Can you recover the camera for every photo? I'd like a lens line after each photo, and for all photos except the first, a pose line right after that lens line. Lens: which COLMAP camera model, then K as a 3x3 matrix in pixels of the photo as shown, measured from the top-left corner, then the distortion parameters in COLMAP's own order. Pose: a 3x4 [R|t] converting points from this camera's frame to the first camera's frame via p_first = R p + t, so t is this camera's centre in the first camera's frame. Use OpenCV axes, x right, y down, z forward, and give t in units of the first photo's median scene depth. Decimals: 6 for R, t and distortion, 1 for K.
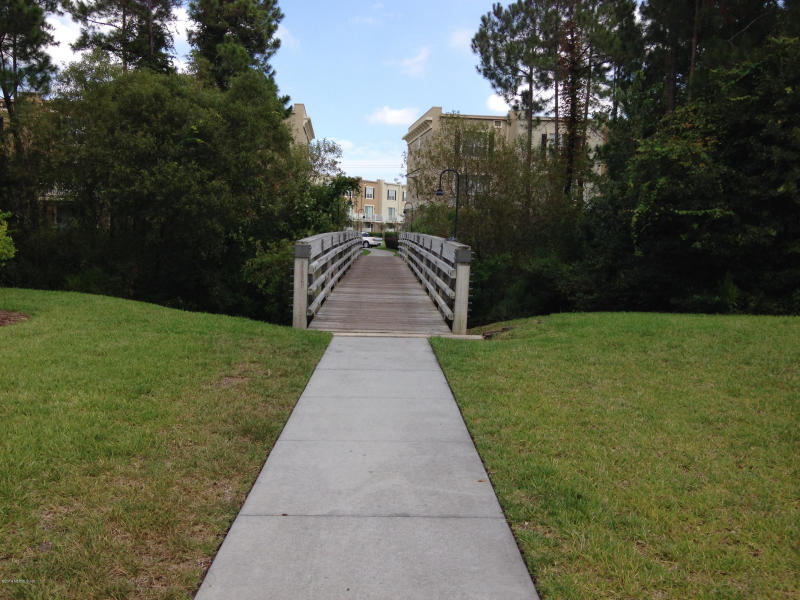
lens RADIAL K [[751.4, 0, 403.6], [0, 751.4, 319.3], [0, 0, 1]] dist [0.113507, -0.205708]
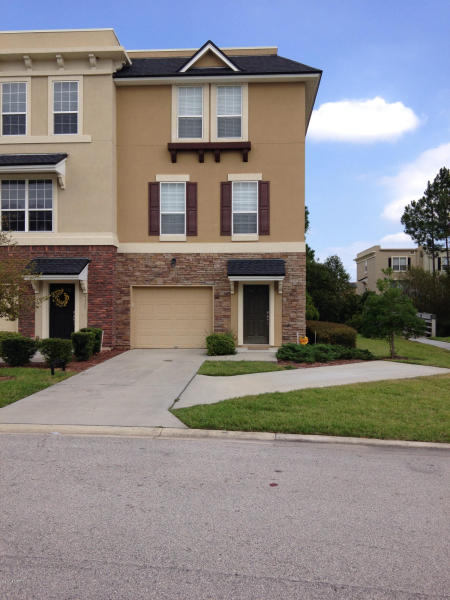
lens RADIAL K [[563.5, 0, 223.4], [0, 563.5, 287.0], [0, 0, 1]] dist [0.113507, -0.205708]
pose [[0.985409, -0.031877, -0.167189, -0.127446], [0.004200, 0.986560, -0.163345, 0.061744], [0.170149, 0.160259, 0.972299, -0.528672]]
